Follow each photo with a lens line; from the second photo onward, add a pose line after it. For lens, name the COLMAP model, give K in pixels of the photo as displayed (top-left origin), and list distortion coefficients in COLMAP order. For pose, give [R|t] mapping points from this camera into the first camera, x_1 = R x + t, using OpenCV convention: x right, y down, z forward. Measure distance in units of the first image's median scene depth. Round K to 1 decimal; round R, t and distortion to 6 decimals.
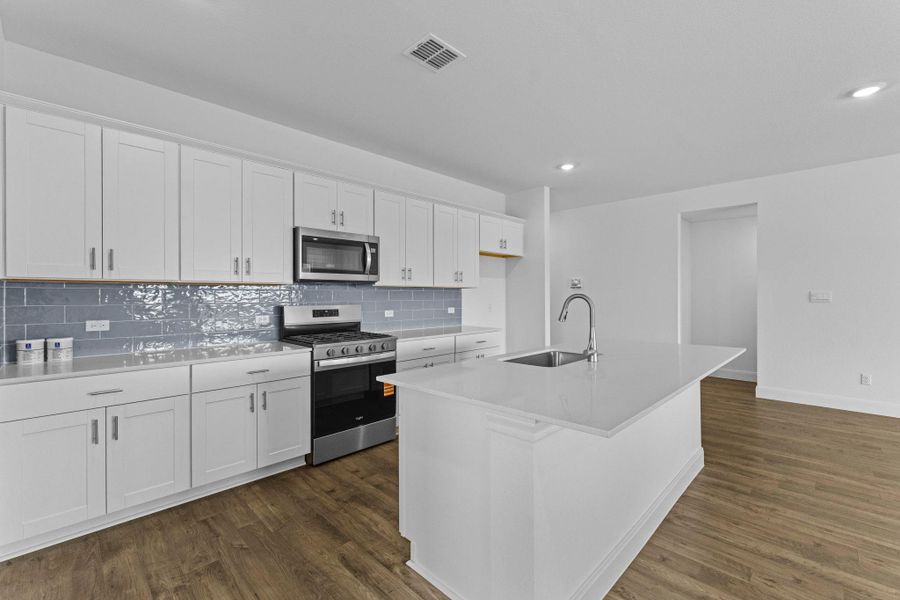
lens RADIAL K [[401.8, 0, 450.0], [0, 401.8, 300.0], [0, 0, 1]] dist [-0.000867, -0.000160]
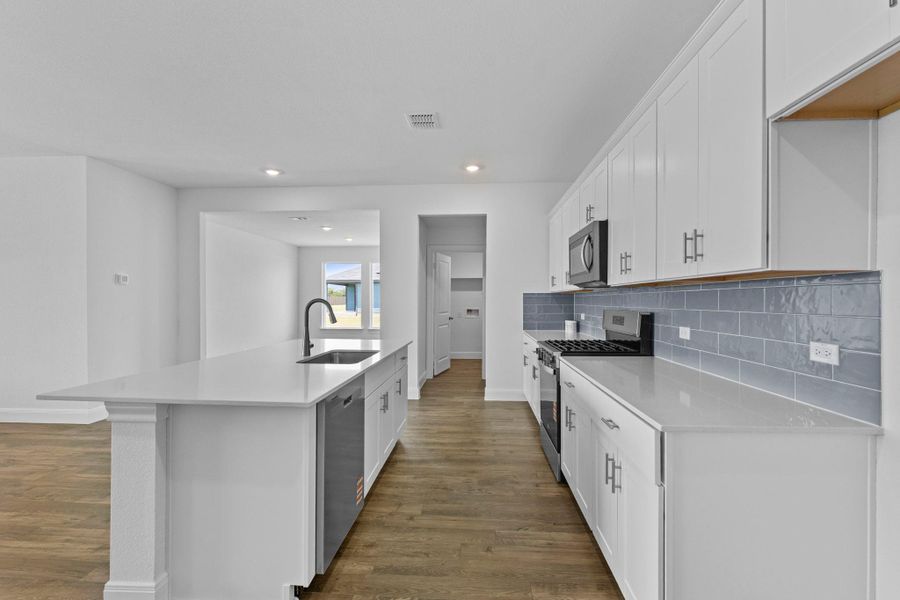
lens RADIAL K [[401.8, 0, 450.0], [0, 401.8, 300.0], [0, 0, 1]] dist [-0.000867, -0.000160]
pose [[-0.769846, 0.002155, -0.638226, 0.513144], [-0.004316, 0.999954, 0.008582, -0.016102], [0.638215, 0.009361, -0.769801, 1.424035]]
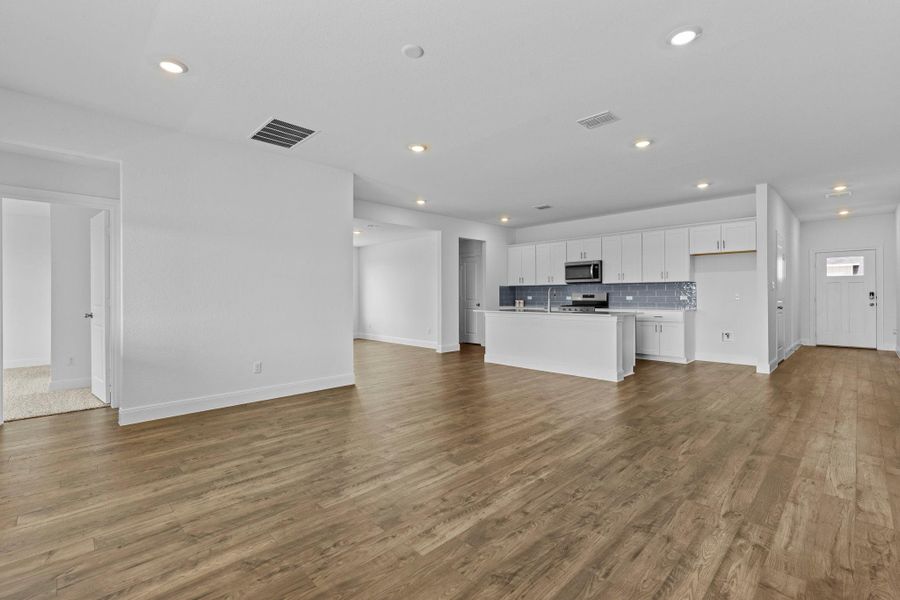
lens RADIAL K [[397.2, 0, 450.5], [0, 397.2, 289.1], [0, 0, 1]] dist [0.000357, -0.000008]
pose [[-0.045222, -0.009811, -0.998929, 1.977523], [-0.004209, 0.999945, -0.009630, 0.017298], [0.998968, 0.003769, -0.045261, 0.316576]]
